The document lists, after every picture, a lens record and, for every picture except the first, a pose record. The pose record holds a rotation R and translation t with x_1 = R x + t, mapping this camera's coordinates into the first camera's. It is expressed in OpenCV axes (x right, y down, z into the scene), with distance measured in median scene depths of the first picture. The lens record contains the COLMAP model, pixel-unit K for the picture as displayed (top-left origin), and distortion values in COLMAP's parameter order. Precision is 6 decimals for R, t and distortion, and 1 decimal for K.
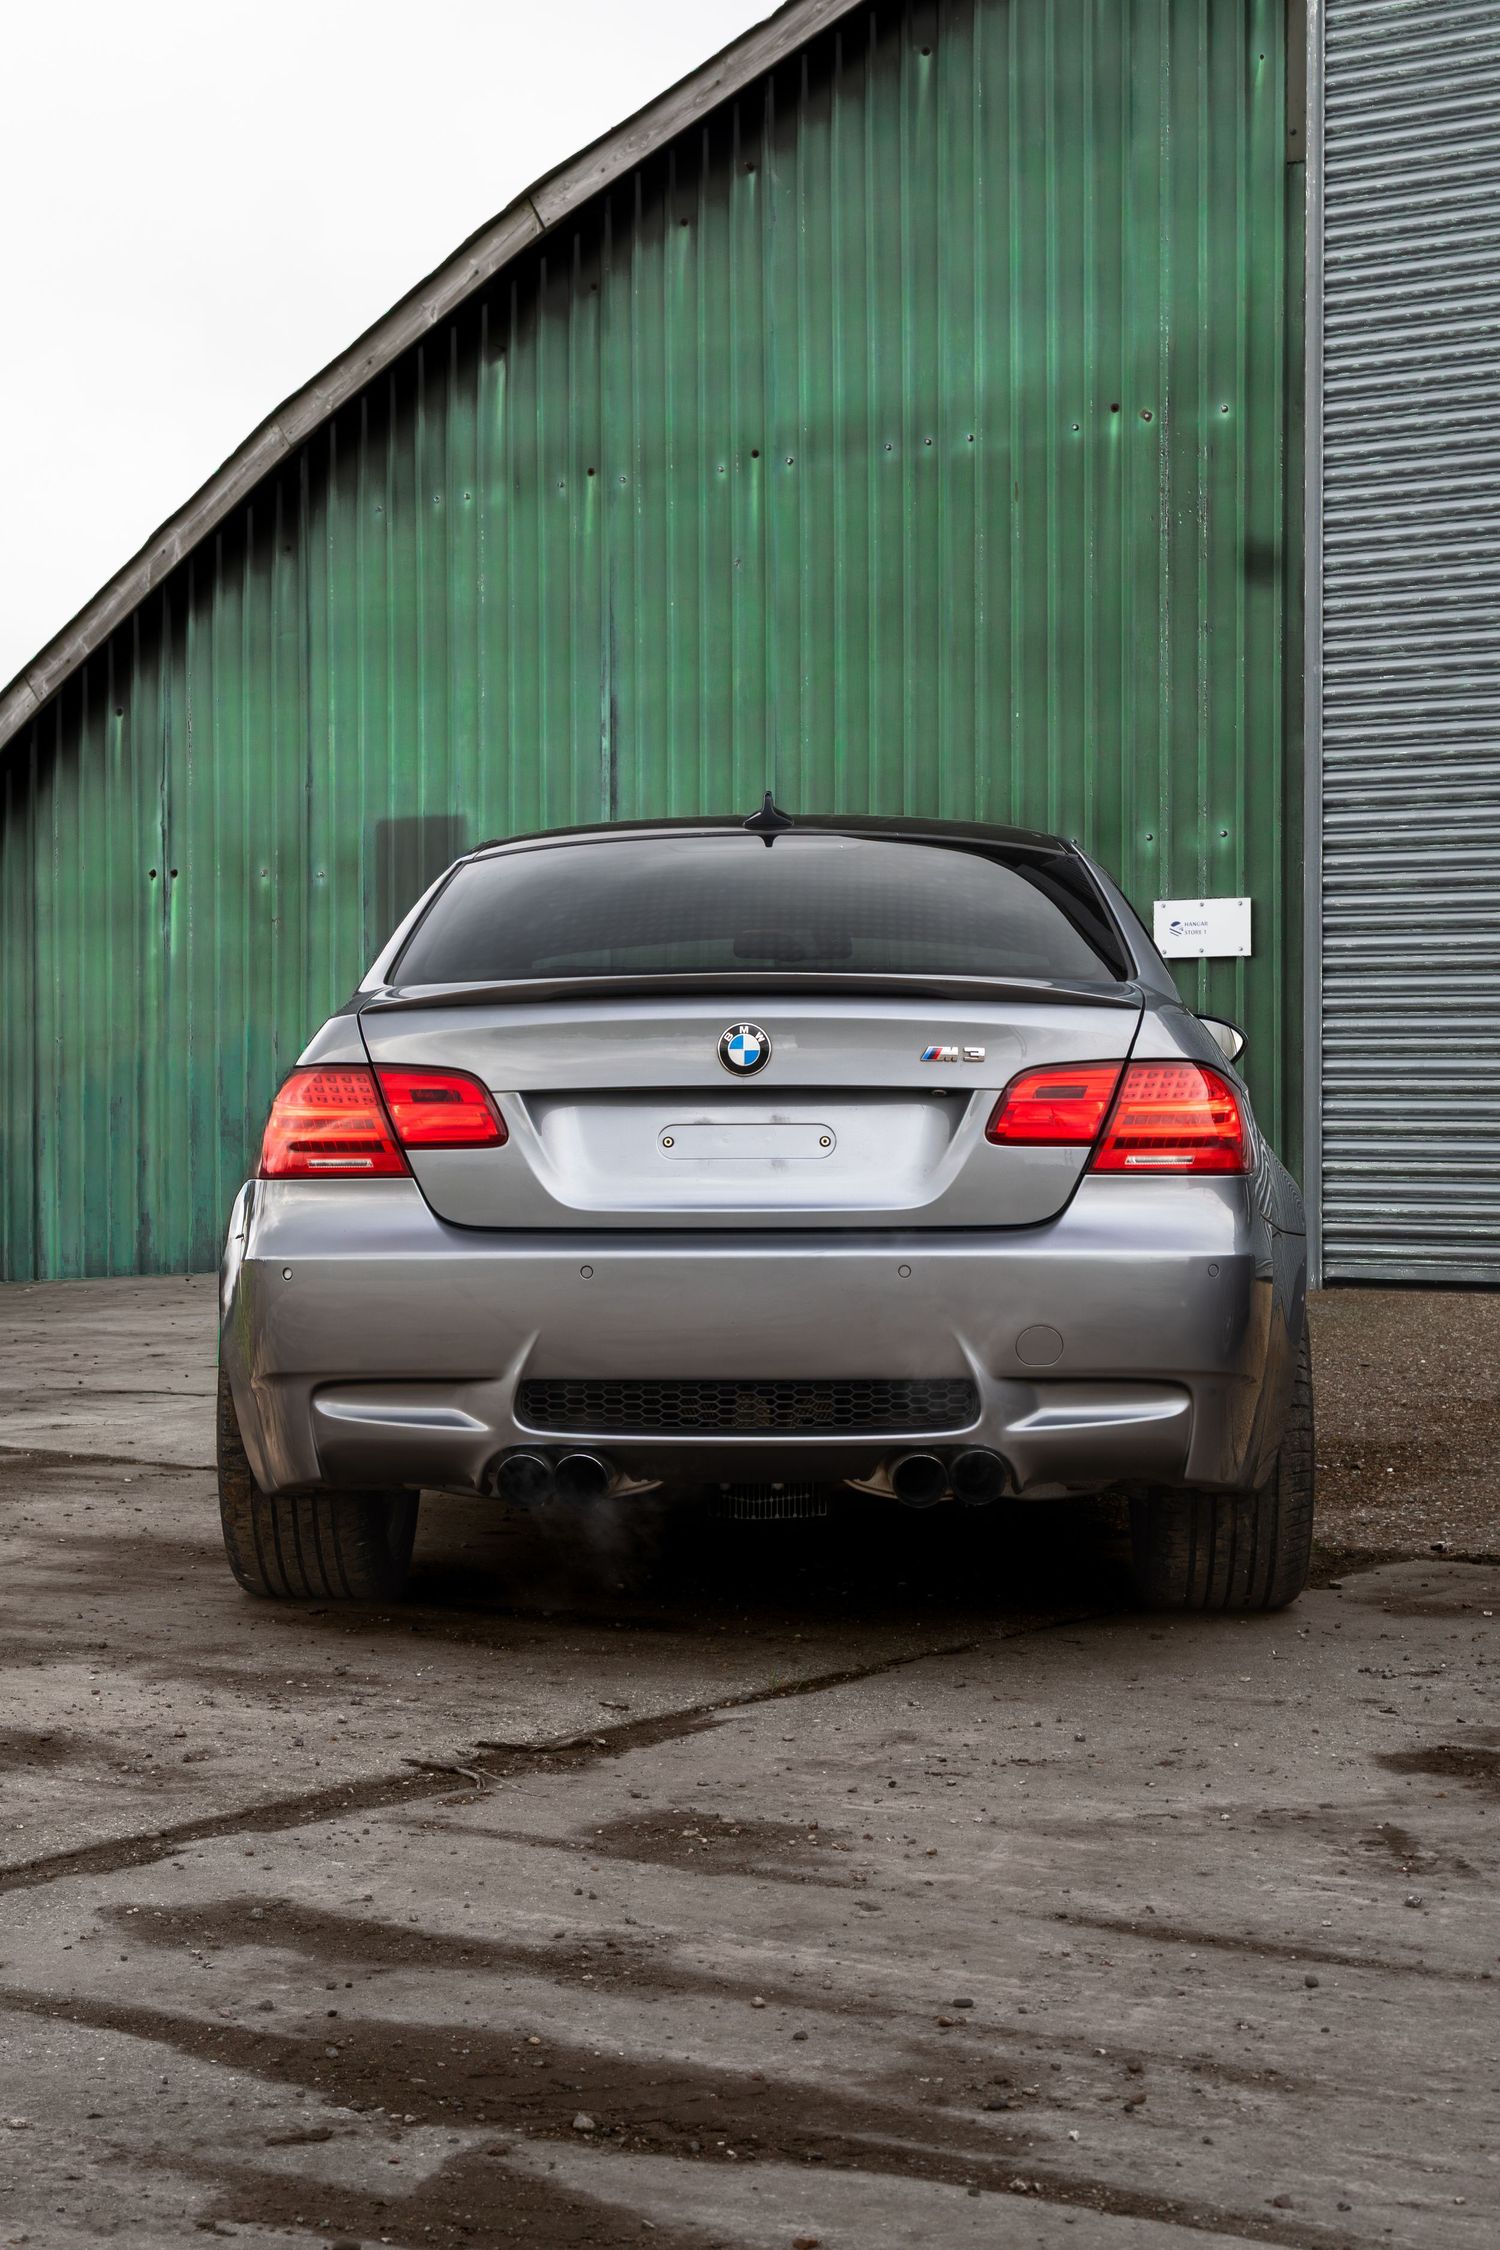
lens RADIAL K [[3699.2, 0, 748.8], [0, 3699.2, 1124.0], [0, 0, 1]] dist [0.026647, 0.118454]
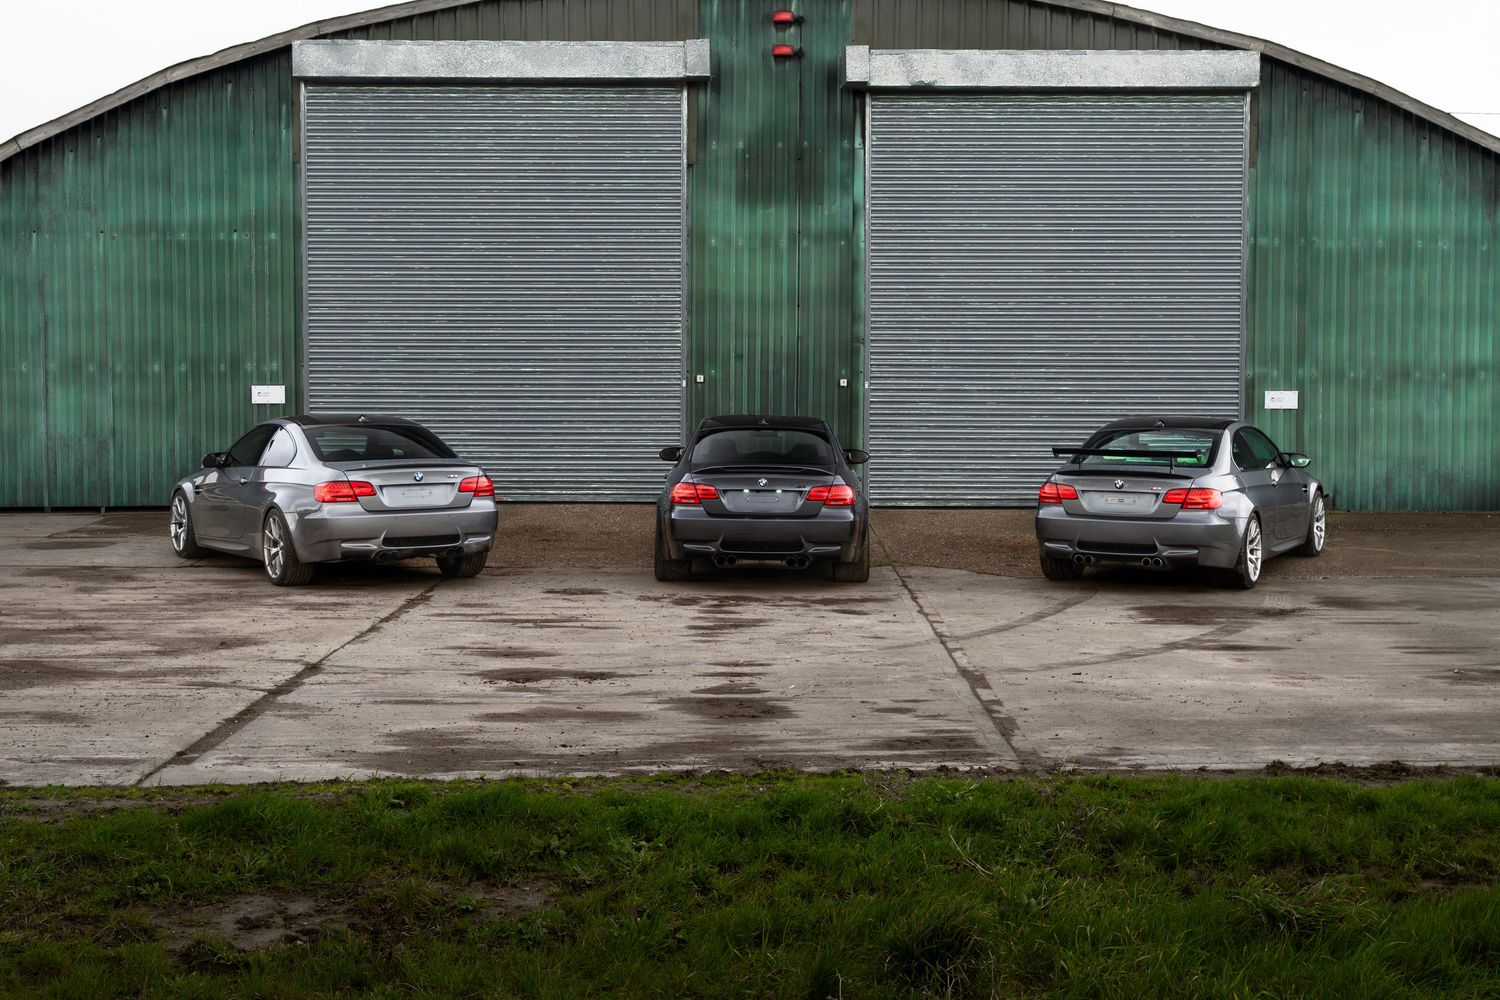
lens RADIAL K [[2090.1, 0, 752.3], [0, 2090.1, 497.5], [0, 0, 1]] dist [0.010223, -0.033711]
pose [[0.836534, -0.033336, 0.546900, -0.526850], [0.000687, 0.998211, 0.059794, -0.071619], [-0.547914, -0.049644, 0.835060, -0.769100]]
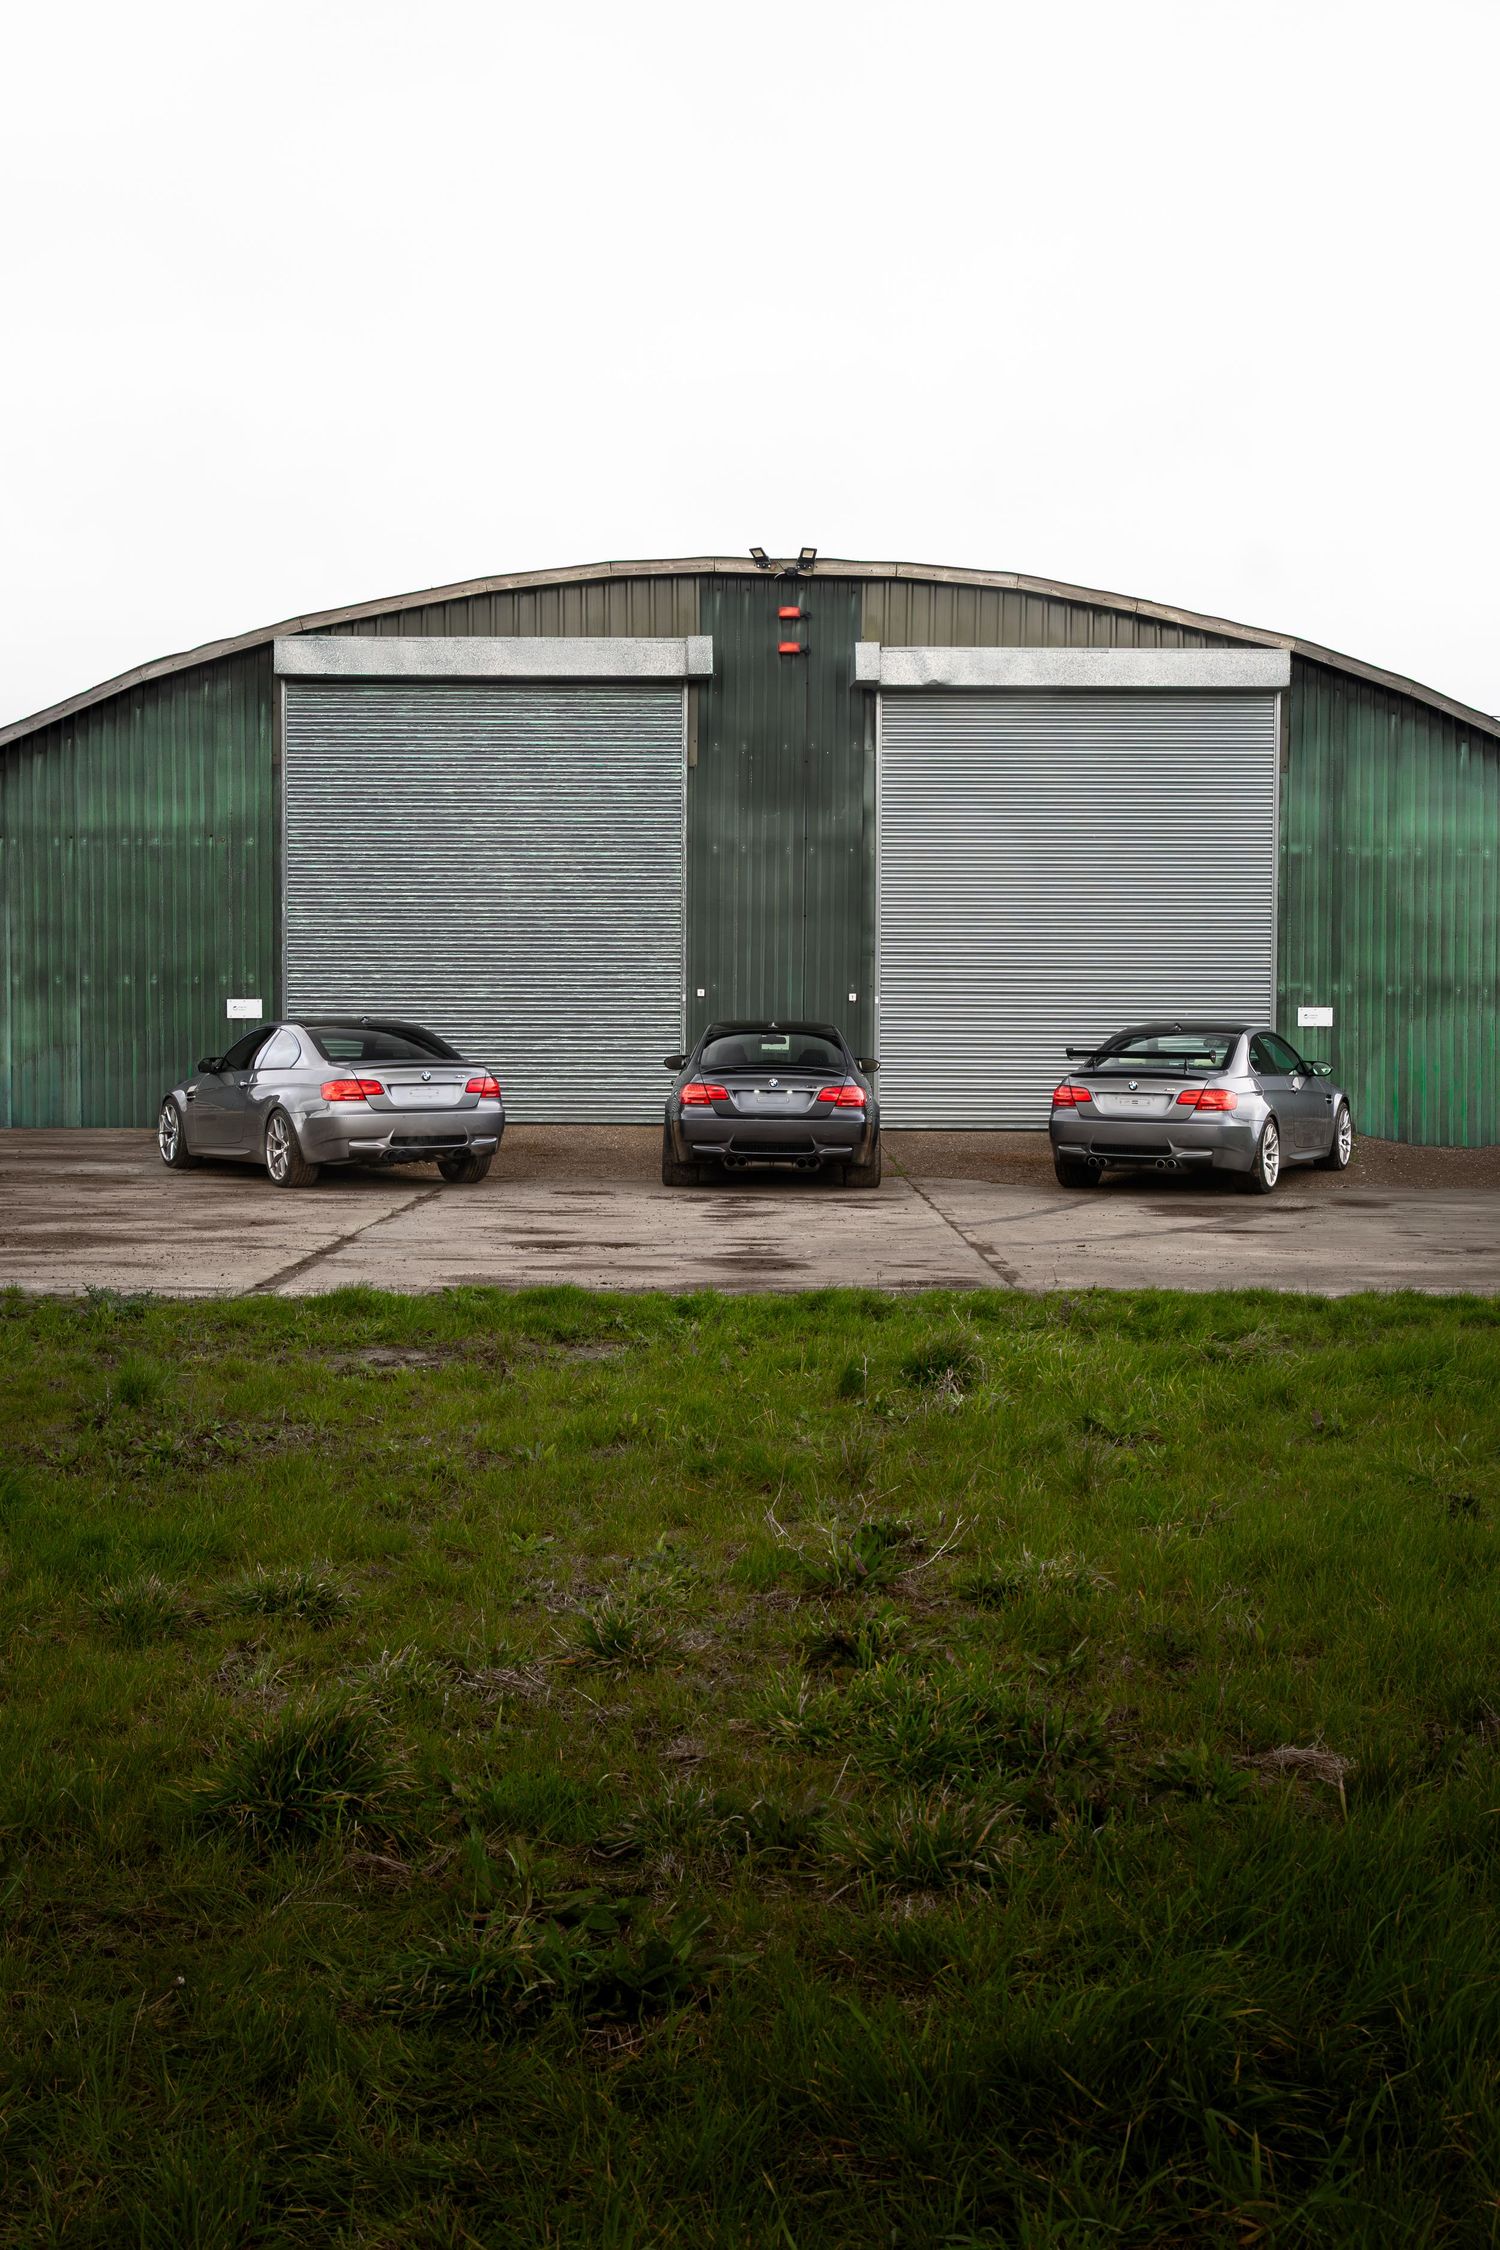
lens RADIAL K [[2495.7, 0, 735.5], [0, 2495.7, 1129.1], [0, 0, 1]] dist [-0.015444, -0.002467]
pose [[0.836814, -0.021398, 0.547068, -0.668930], [-0.001502, 0.999142, 0.041378, -0.038868], [-0.547485, -0.035447, 0.836065, -0.957025]]
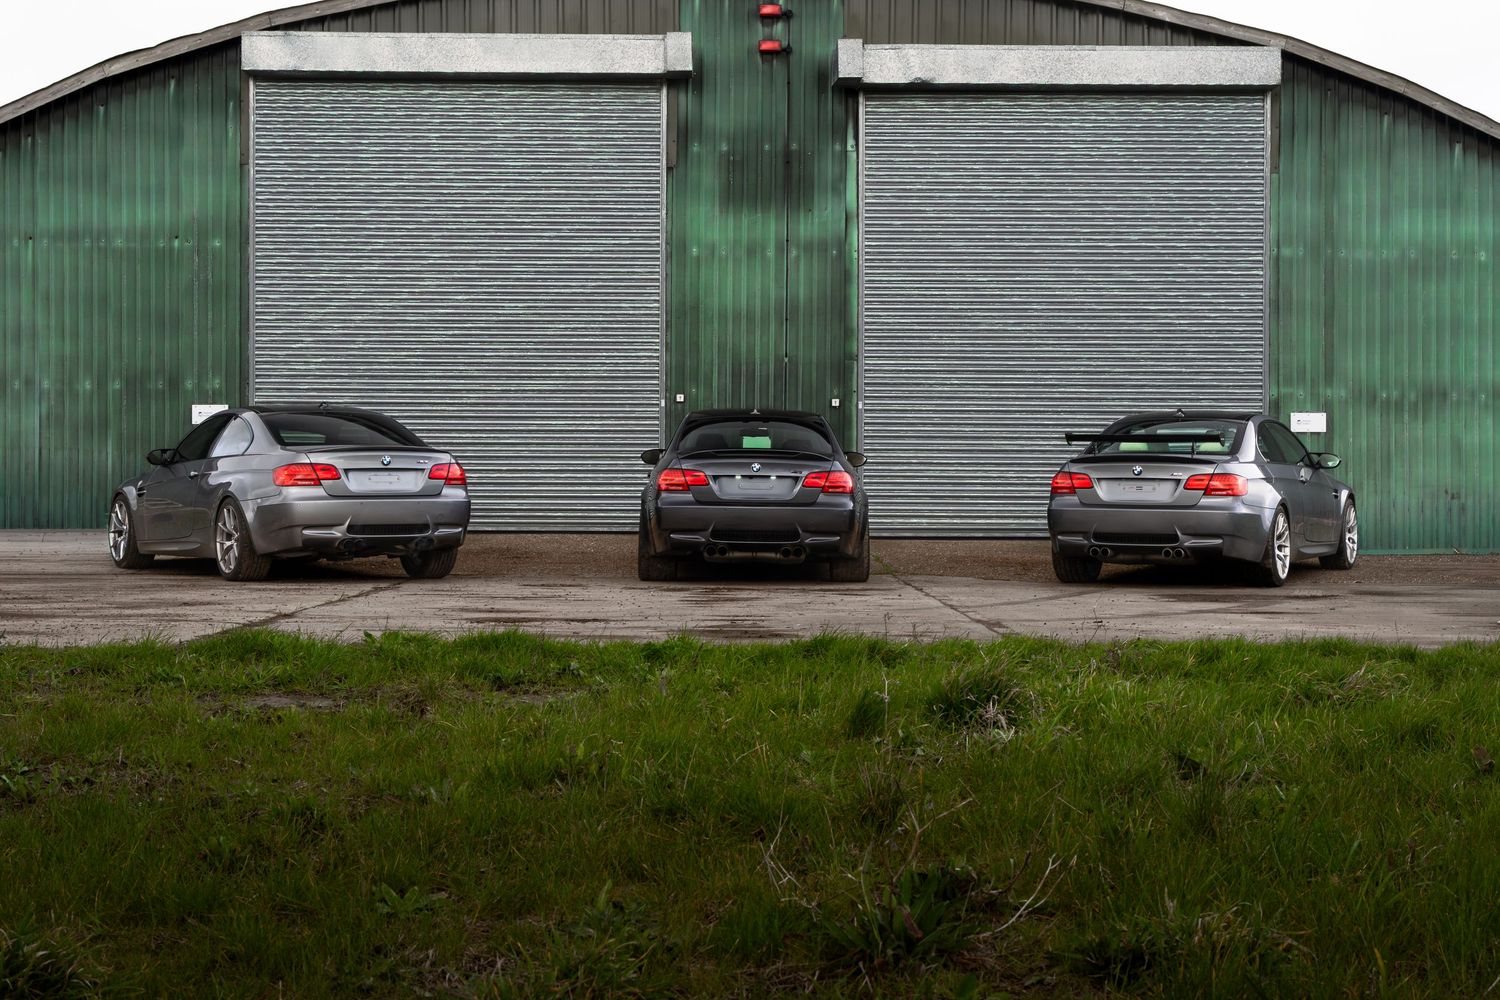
lens RADIAL K [[2337.6, 0, 750.0], [0, 2337.6, 500.0], [0, 0, 1]] dist [0.016539, 0.023078]
pose [[0.828695, -0.001645, 0.559699, -0.570928], [-0.000460, 0.999993, 0.003621, 0.009152], [-0.559701, -0.003258, 0.828688, -0.807340]]
